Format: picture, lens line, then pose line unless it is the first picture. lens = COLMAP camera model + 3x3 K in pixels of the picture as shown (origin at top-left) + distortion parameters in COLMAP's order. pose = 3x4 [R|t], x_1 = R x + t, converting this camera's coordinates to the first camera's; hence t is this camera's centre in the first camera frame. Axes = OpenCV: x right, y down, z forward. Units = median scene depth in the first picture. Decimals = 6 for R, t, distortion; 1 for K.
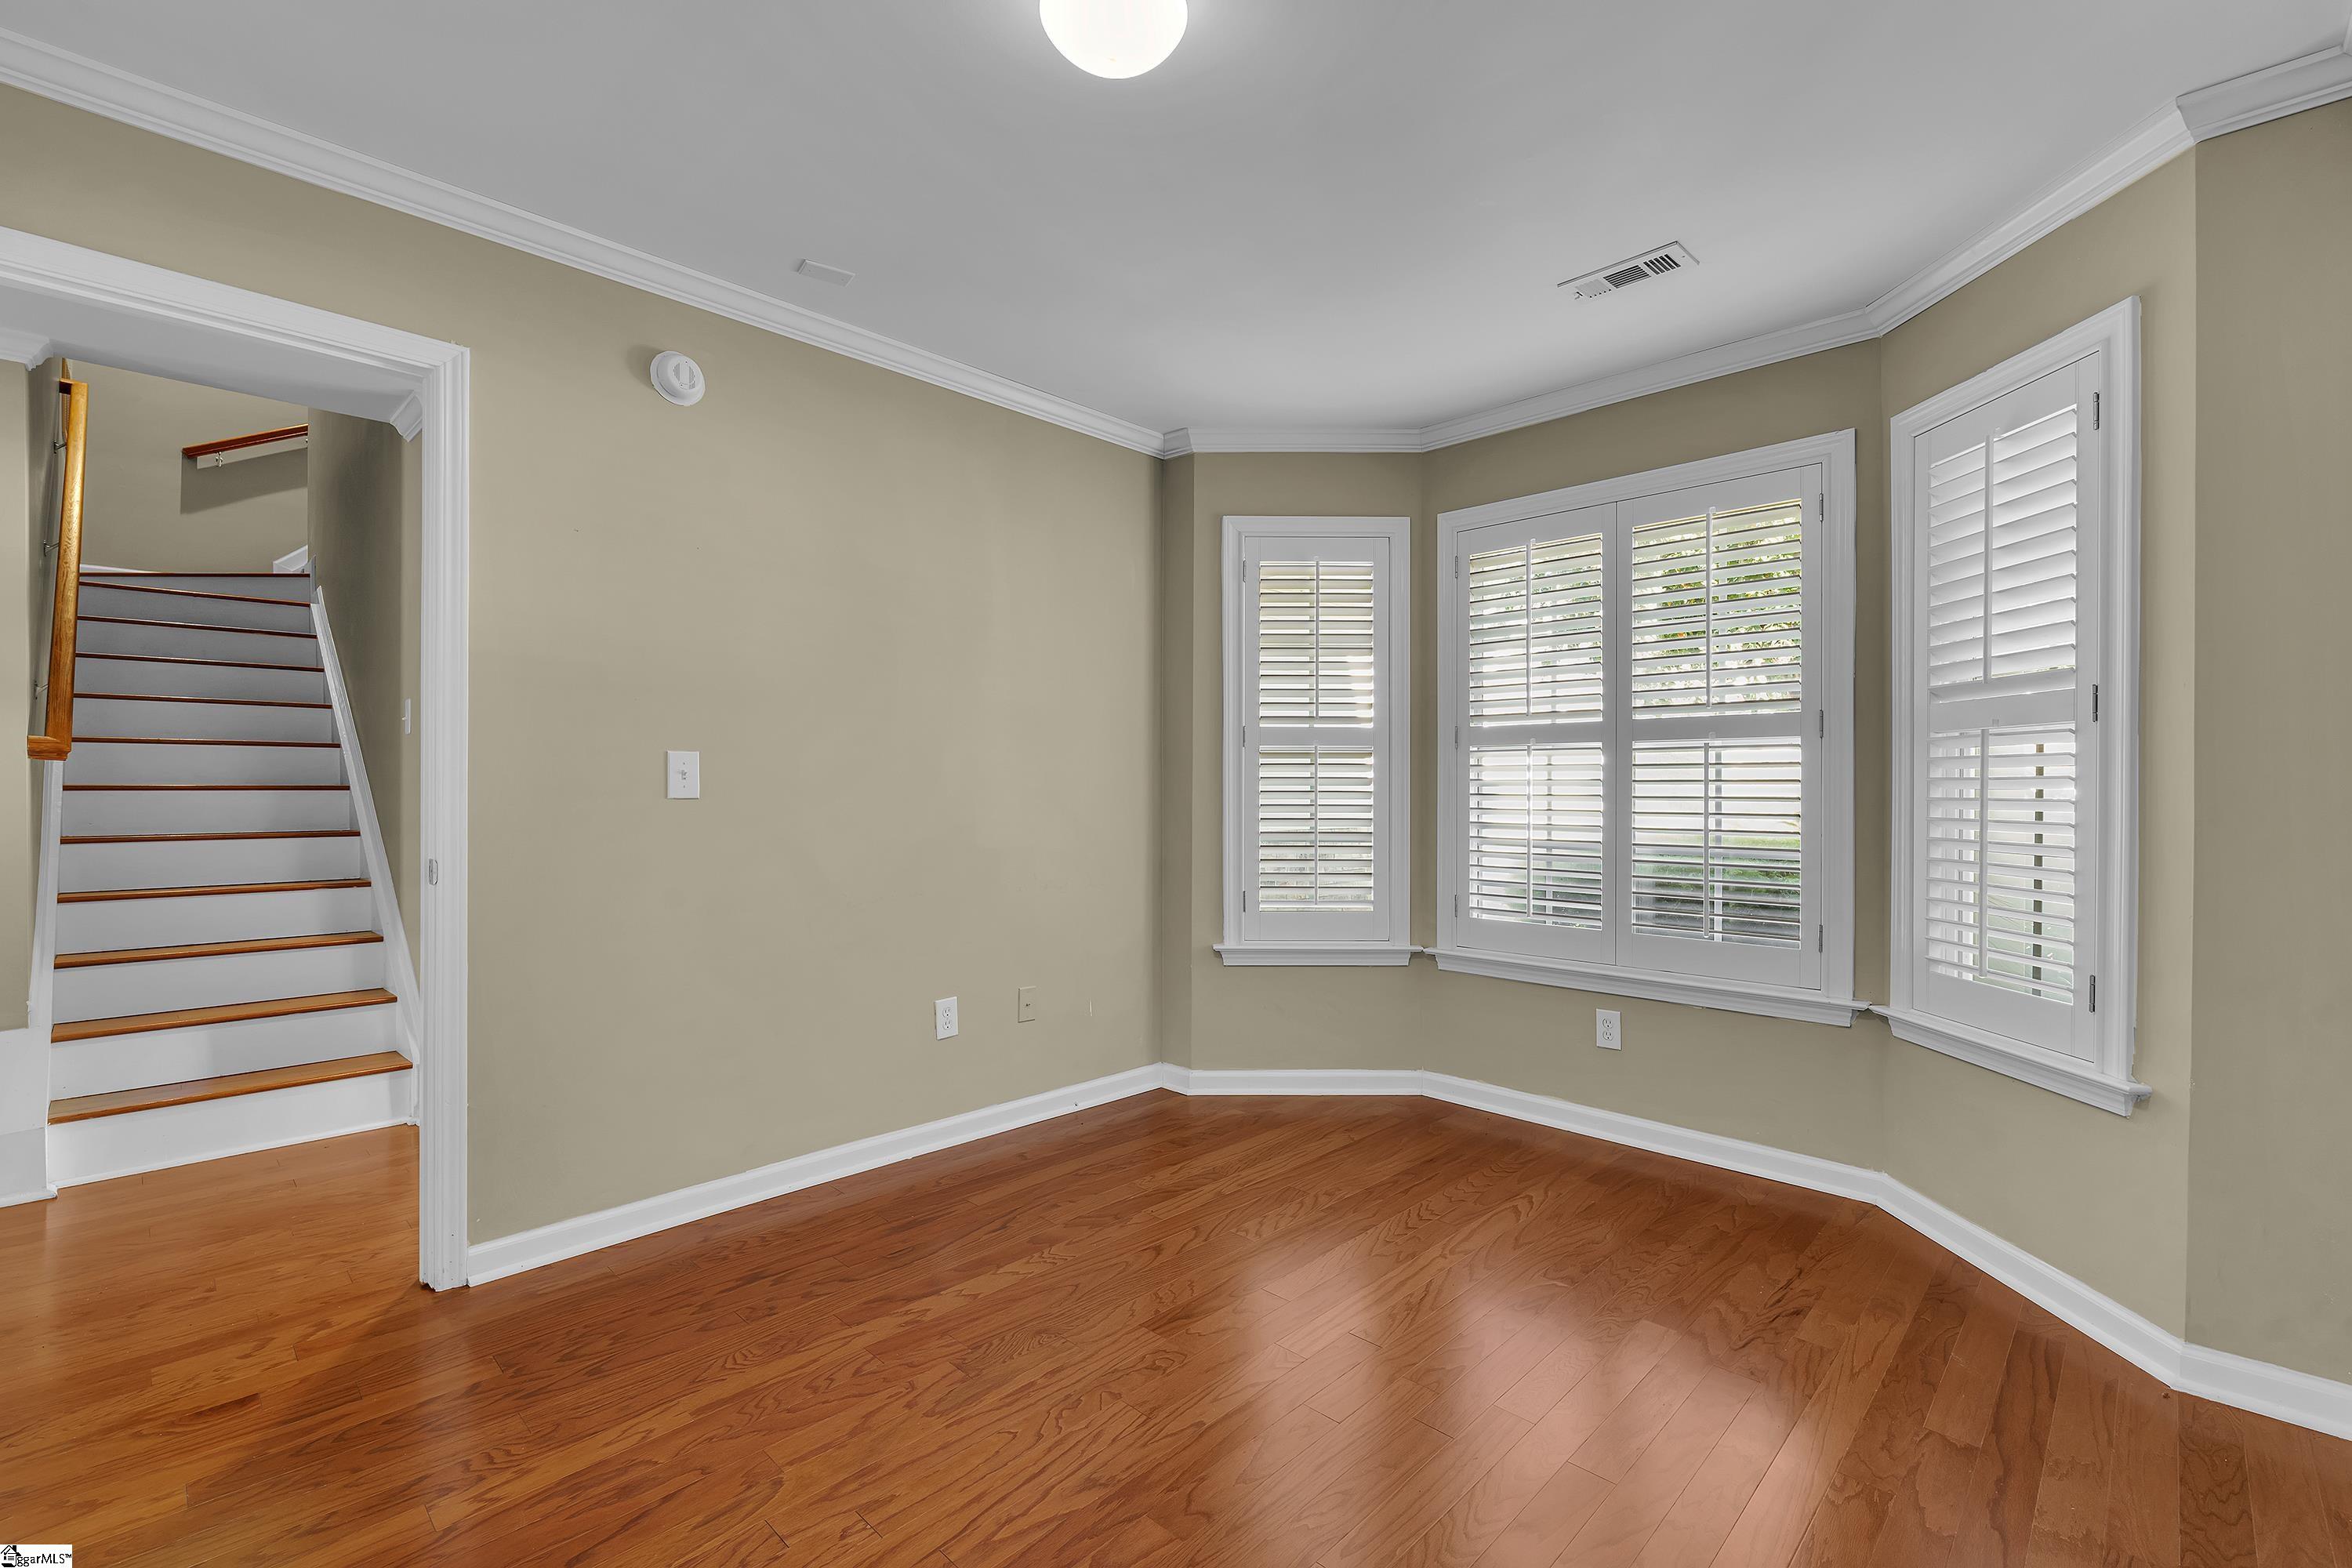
lens RADIAL K [[1052.5, 0, 1180.6], [0, 1052.5, 789.1], [0, 0, 1]] dist [0.005070, 0.000571]
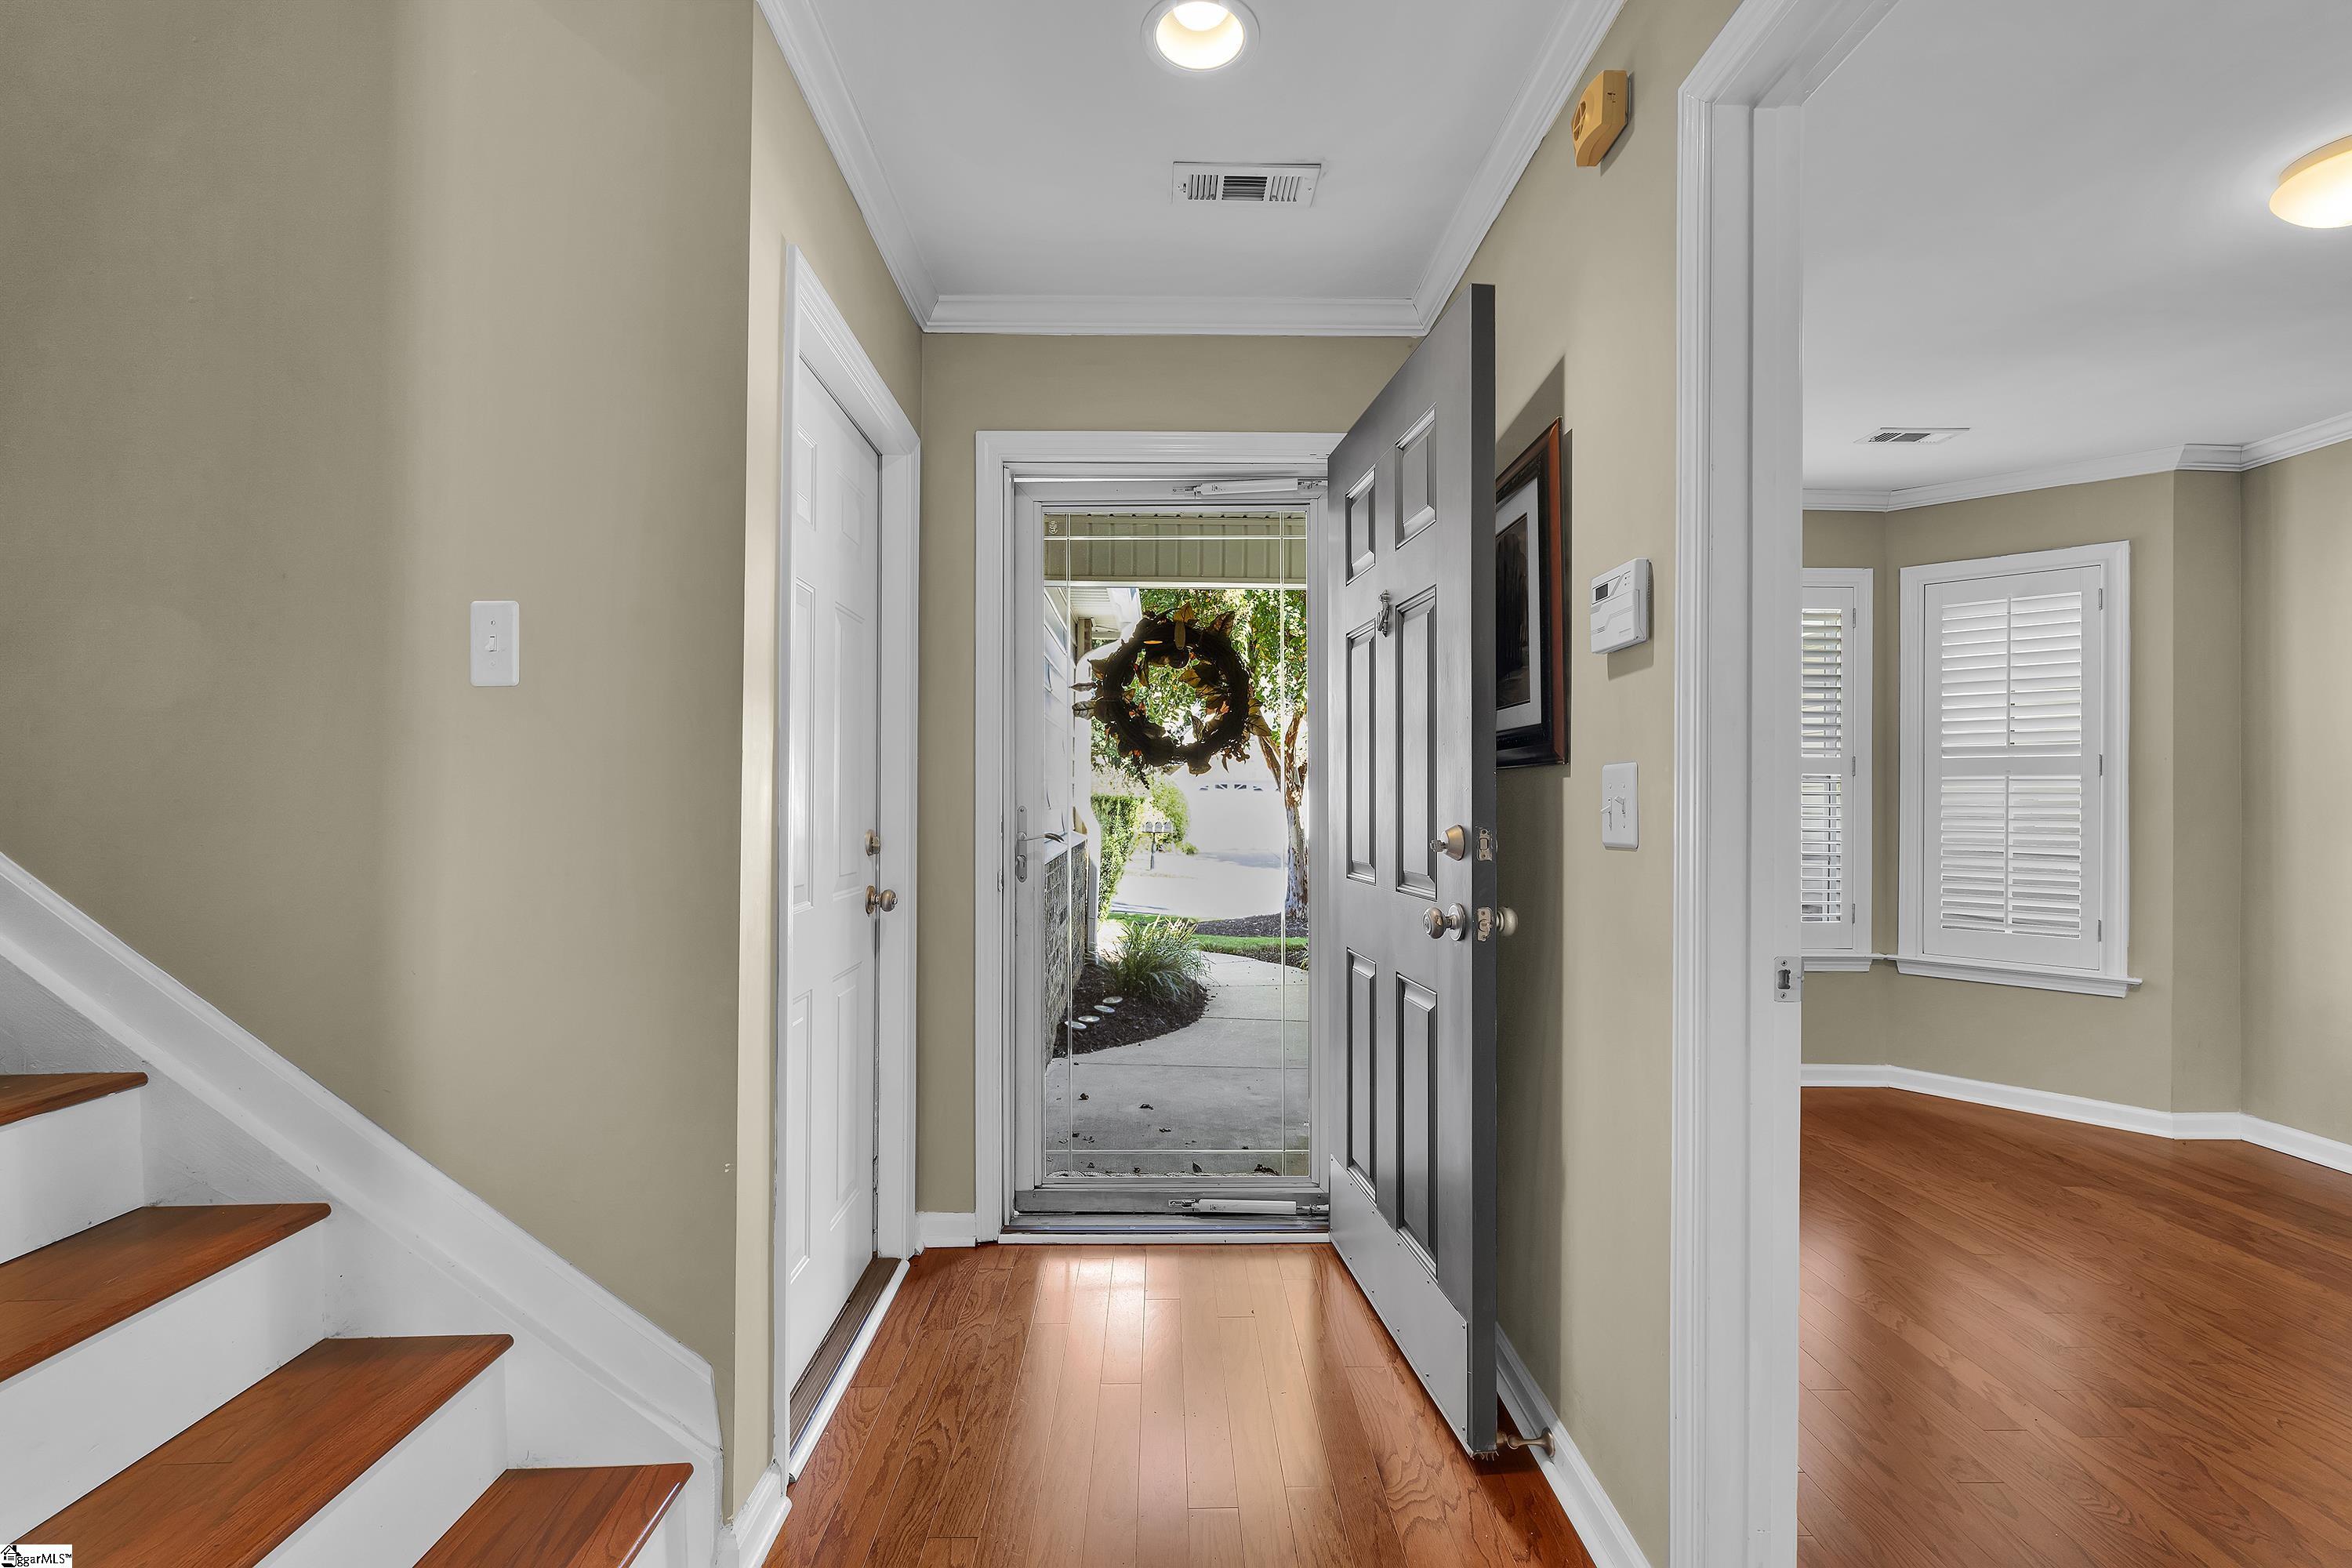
lens RADIAL K [[1031.0, 0, 1174.5], [0, 1031.0, 781.7], [0, 0, 1]] dist [-0.001261, -0.000196]
pose [[0.711239, 0.006304, 0.702922, -1.412609], [-0.004856, 0.999980, -0.004055, -0.038598], [-0.702934, -0.000530, 0.711255, 0.851833]]
